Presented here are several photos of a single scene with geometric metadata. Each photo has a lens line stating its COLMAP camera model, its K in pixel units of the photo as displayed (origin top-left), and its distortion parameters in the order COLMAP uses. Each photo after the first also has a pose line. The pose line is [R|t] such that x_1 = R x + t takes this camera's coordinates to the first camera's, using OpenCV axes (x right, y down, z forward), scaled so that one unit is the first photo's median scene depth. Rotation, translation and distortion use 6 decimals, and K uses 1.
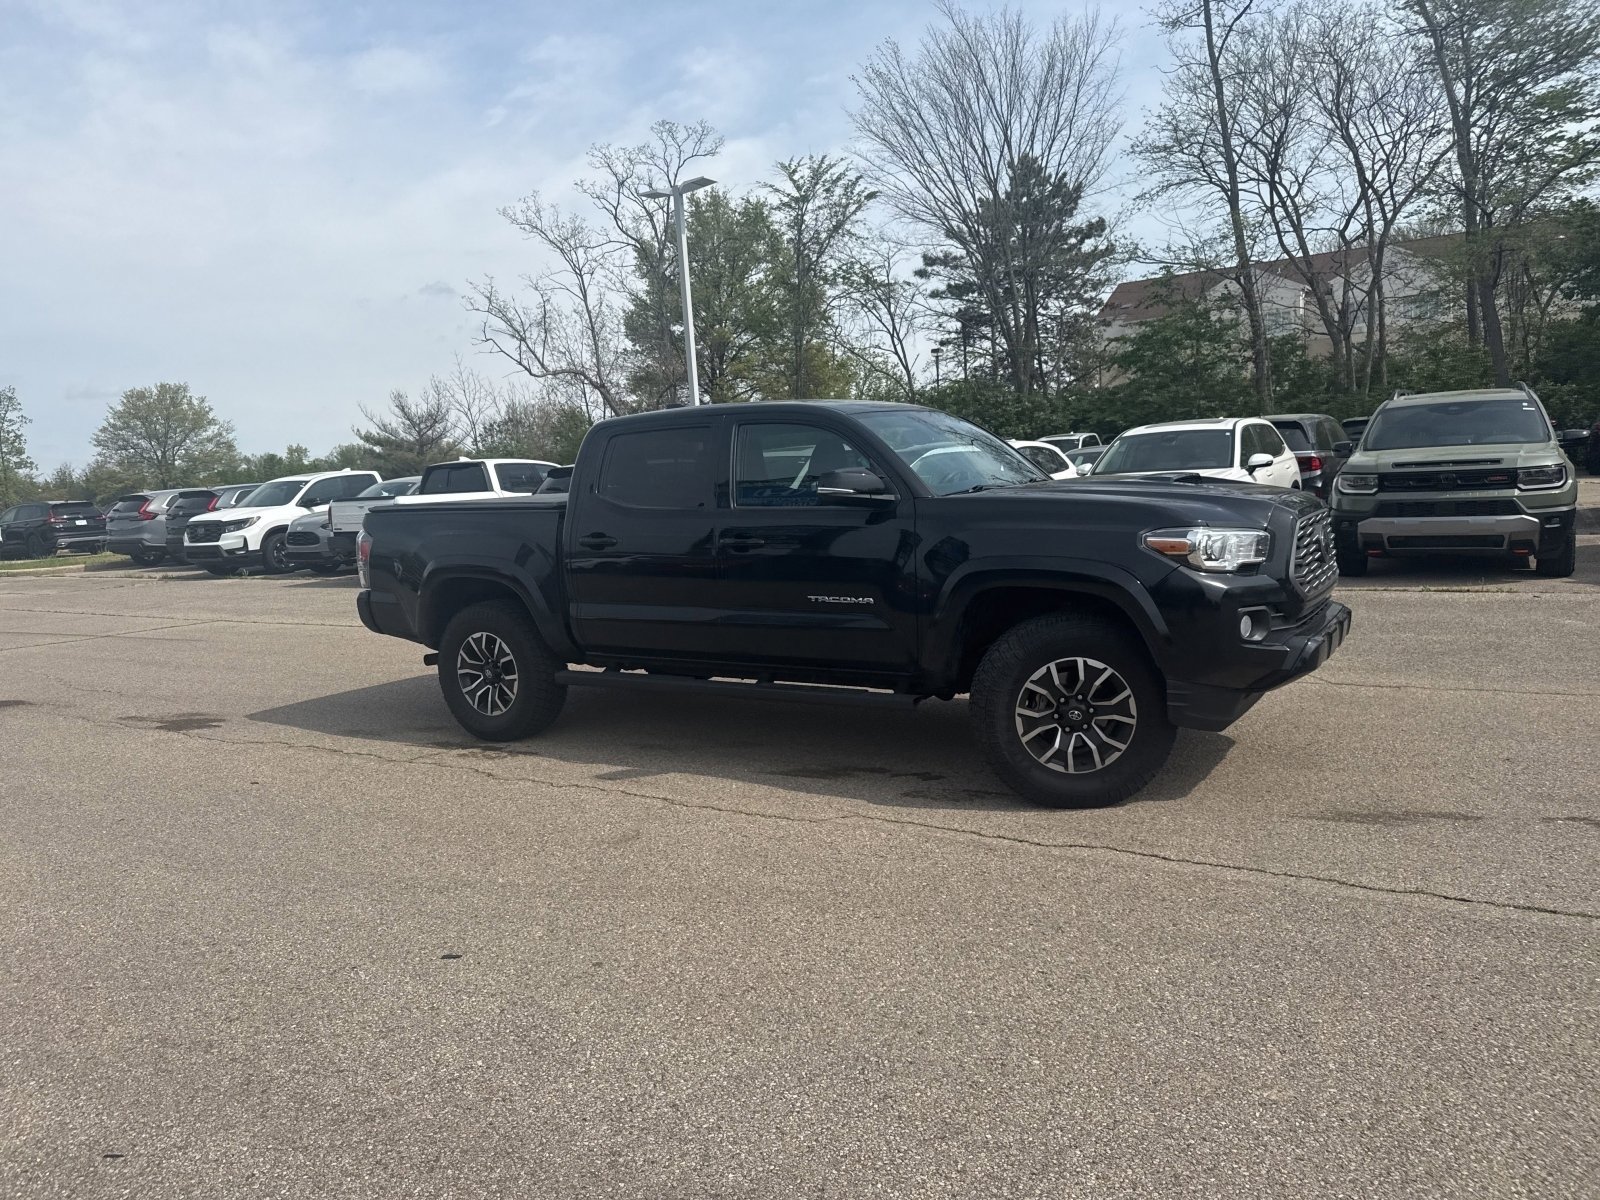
lens RADIAL K [[1120.0, 0, 807.5], [0, 1120.0, 606.5], [0, 0, 1]] dist [0.032578, -0.041990]
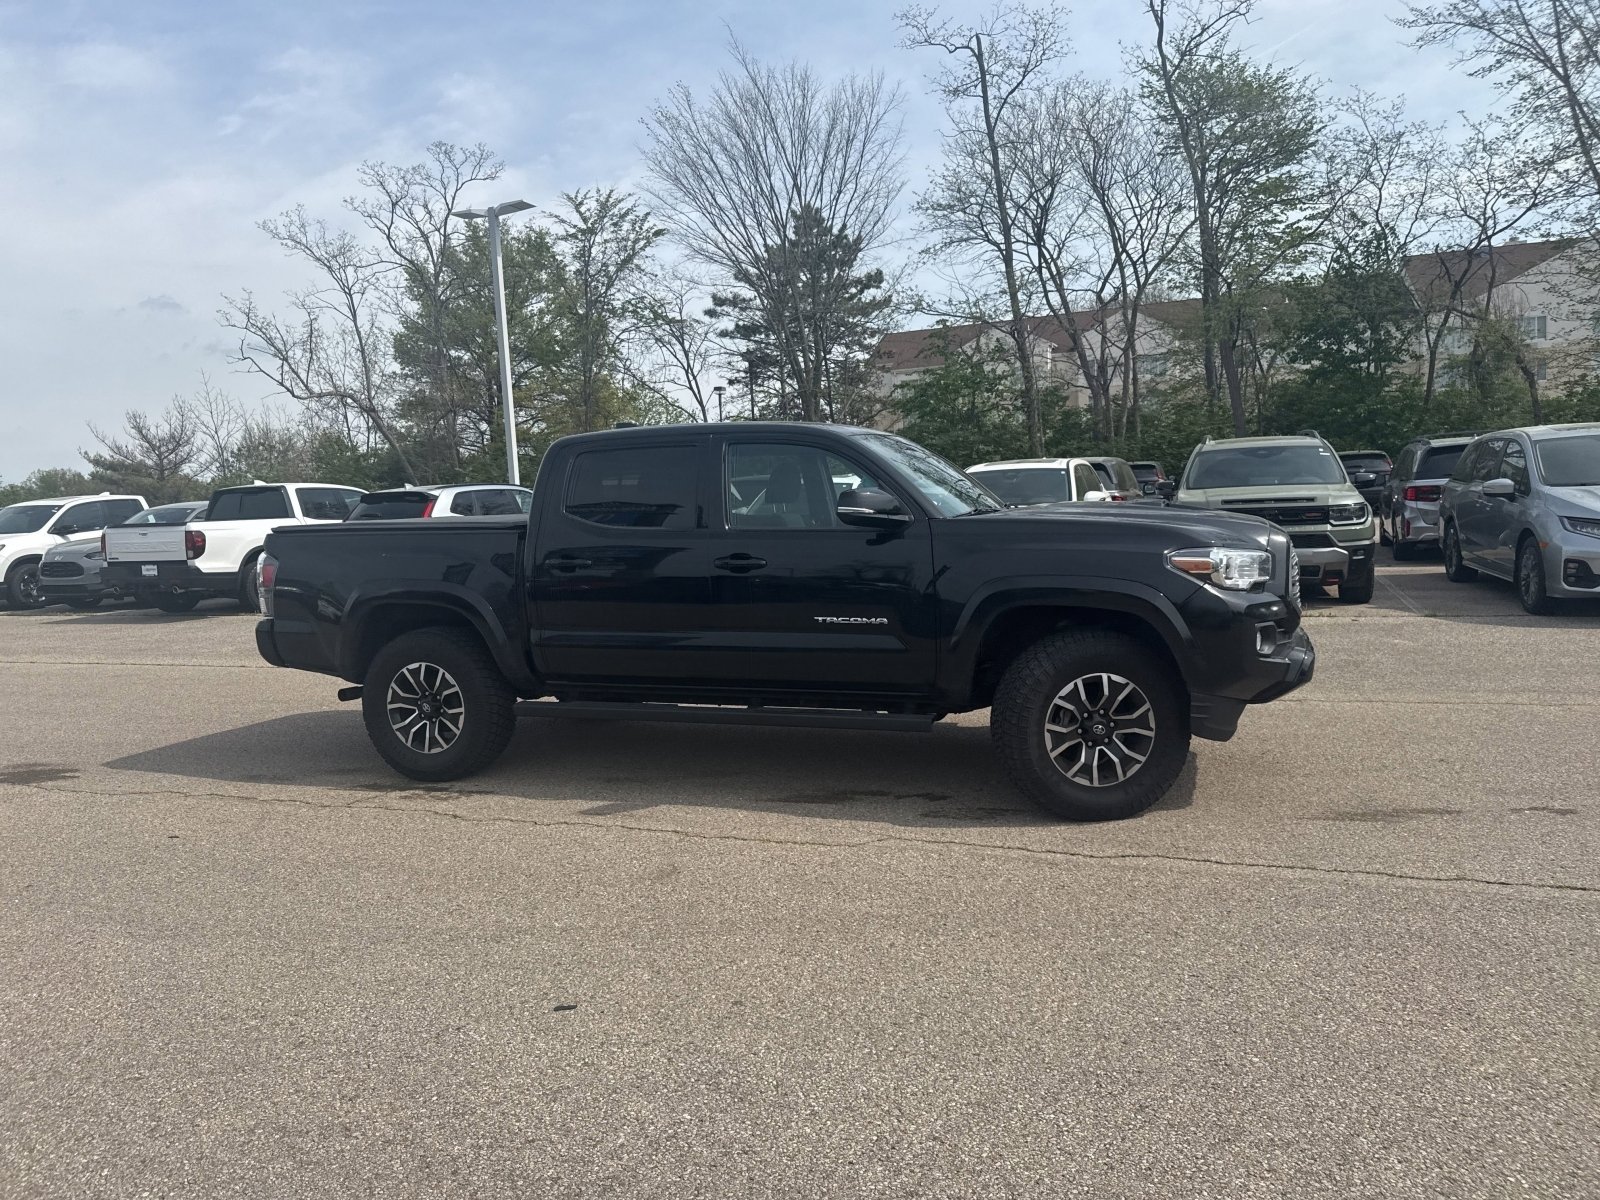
lens RADIAL K [[1120.0, 0, 810.9], [0, 1120.0, 596.1], [0, 0, 1]] dist [0.032578, -0.041990]
pose [[0.977991, -0.002295, 0.208634, -0.052086], [0.010994, 0.999117, -0.040548, 0.002944], [-0.208357, 0.041949, 0.977153, 0.009351]]
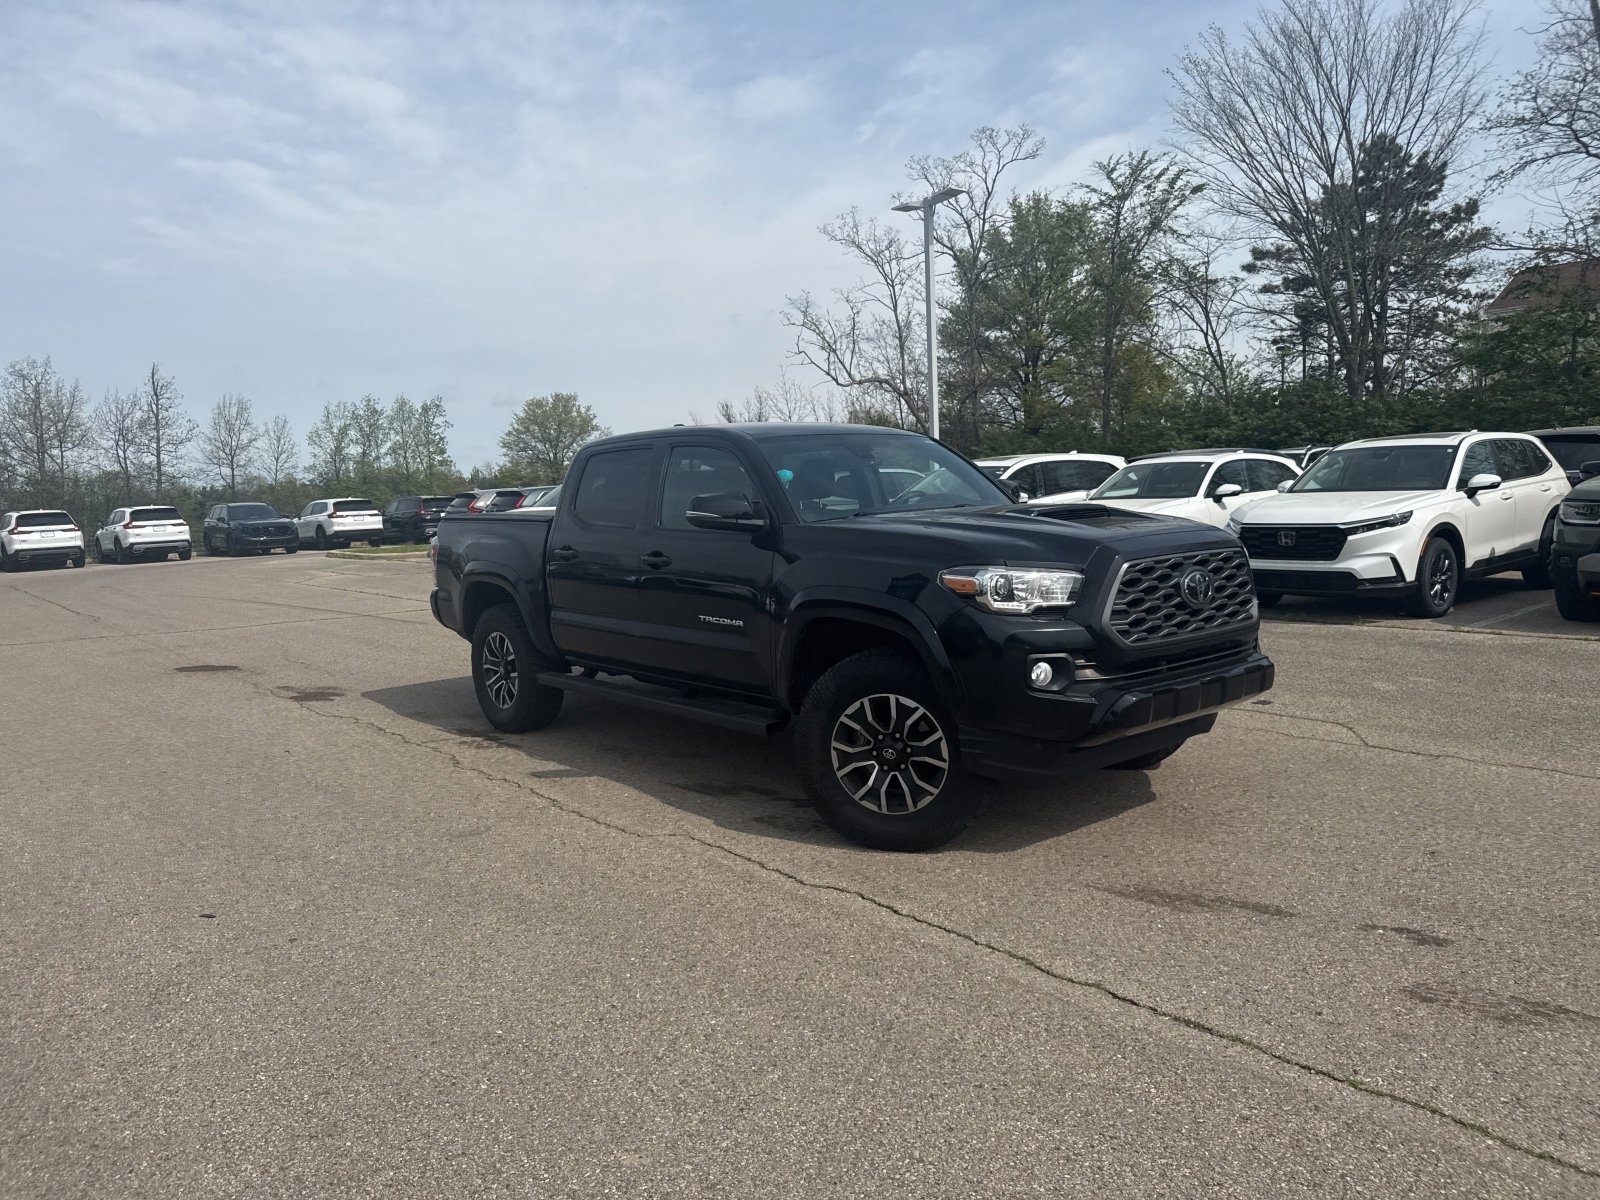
lens RADIAL K [[1120.0, 0, 810.4], [0, 1120.0, 597.2], [0, 0, 1]] dist [0.032578, -0.041990]
pose [[0.954819, 0.045820, -0.293636, 0.099891], [-0.049222, 0.998779, -0.004205, -0.006729], [0.293084, 0.018468, 0.955908, 0.012026]]
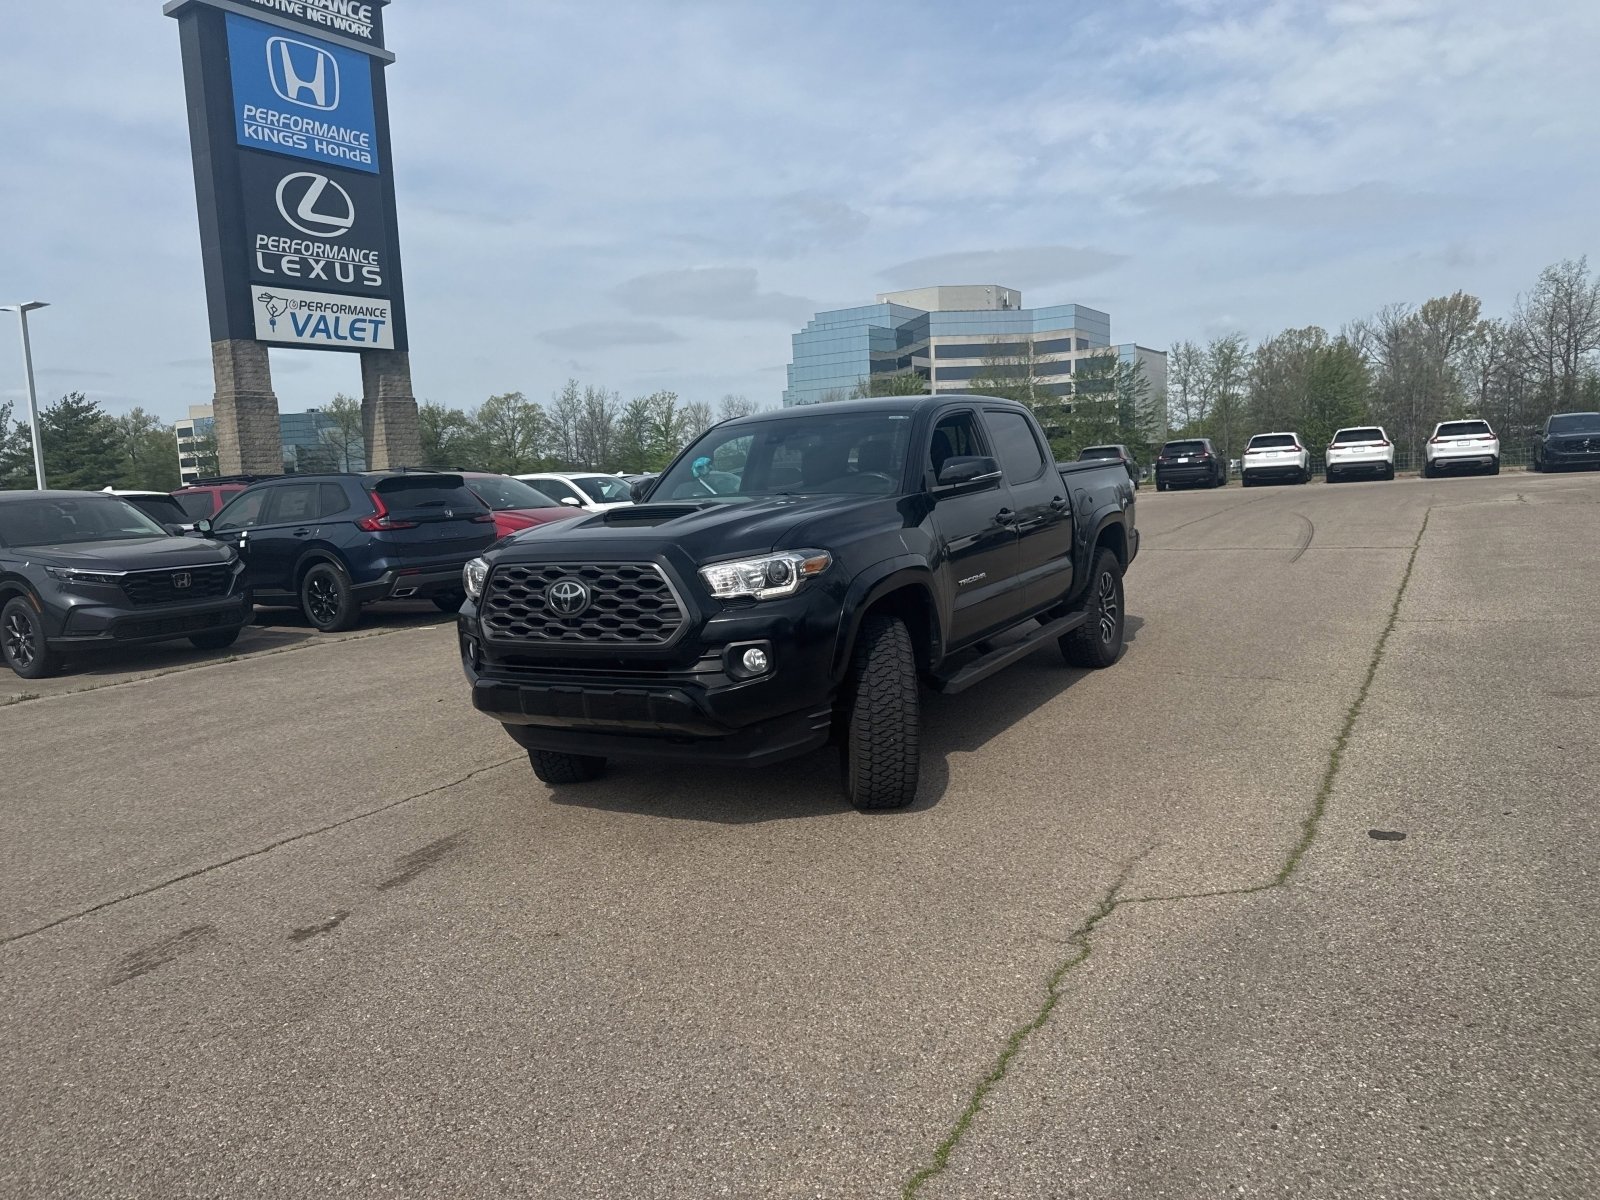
lens RADIAL K [[1120.0, 0, 808.4], [0, 1120.0, 590.7], [0, 0, 1]] dist [0.032578, -0.041990]
pose [[0.052576, 0.158290, -0.985992, 0.315248], [-0.063032, 0.985915, 0.154917, -0.049392], [0.996626, 0.054004, 0.061812, 0.264726]]
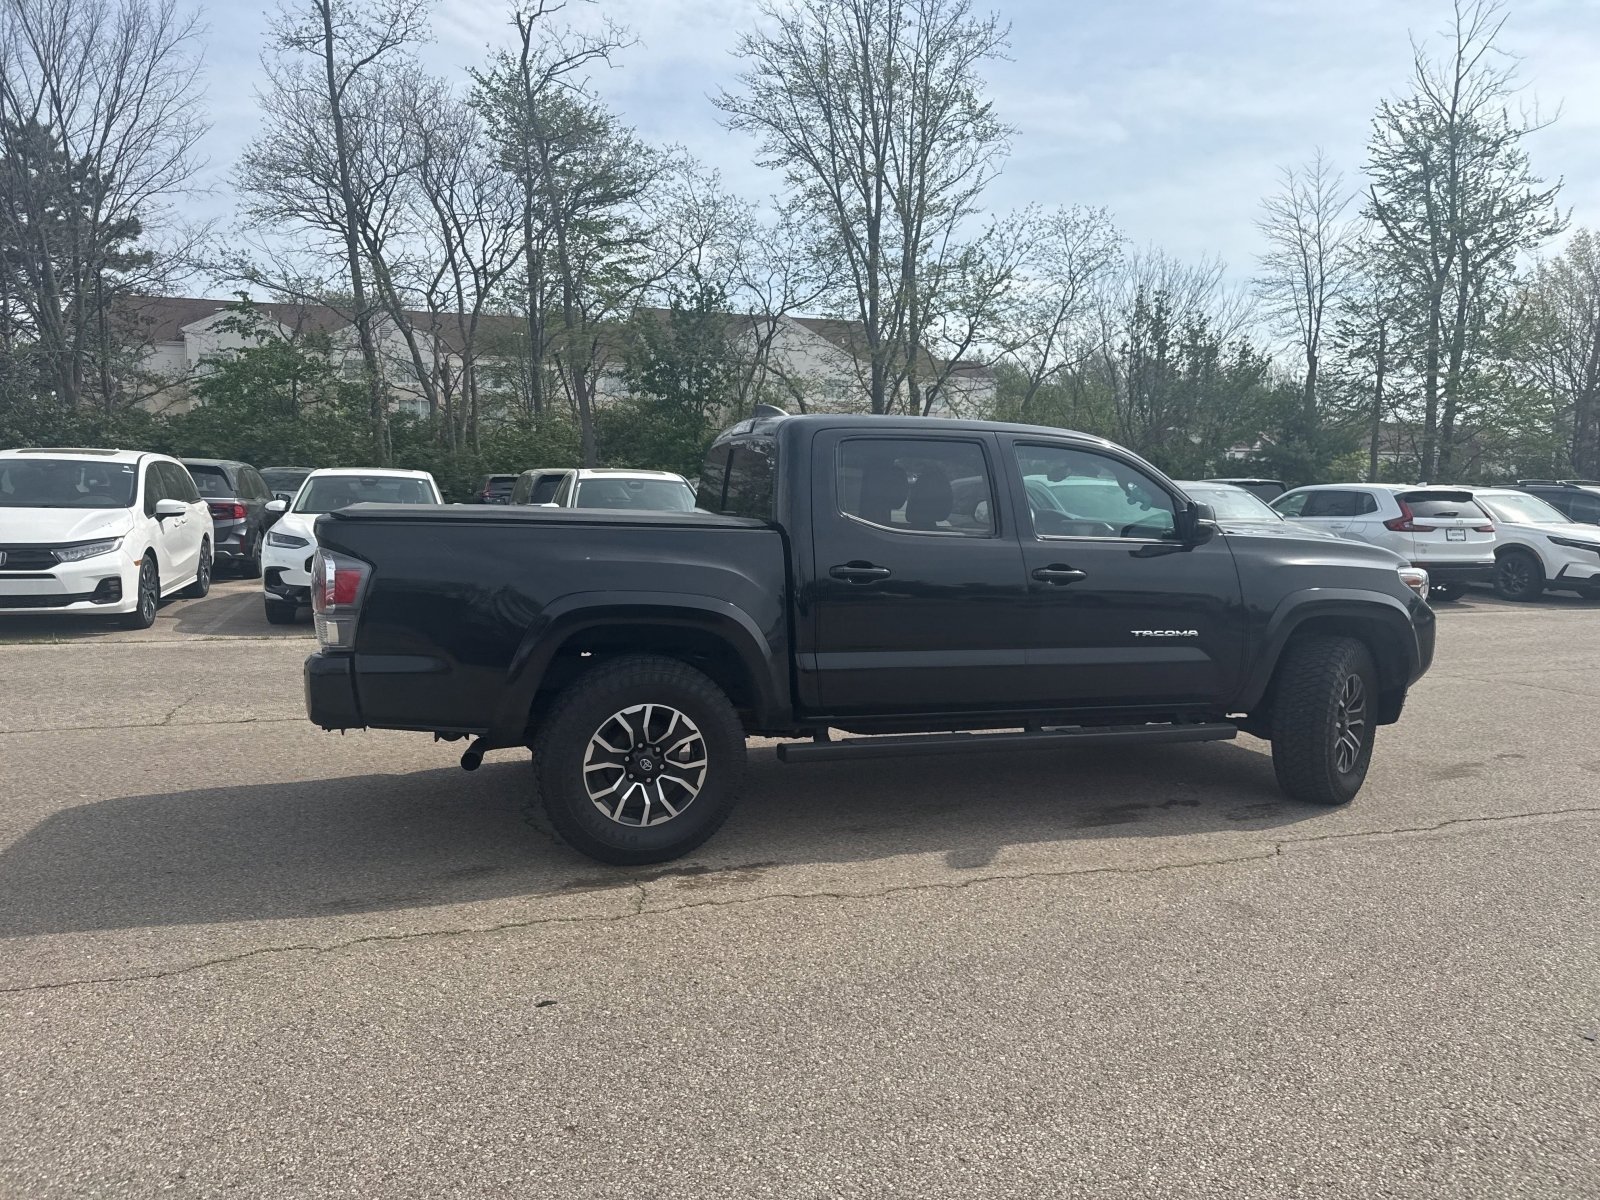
lens RADIAL K [[1120.0, 0, 812.1], [0, 1120.0, 596.9], [0, 0, 1]] dist [0.032578, -0.041990]
pose [[0.625675, -0.000702, 0.780084, -0.232864], [0.041408, 0.998620, -0.032313, -0.004774], [-0.778984, 0.052519, 0.624840, 0.152538]]
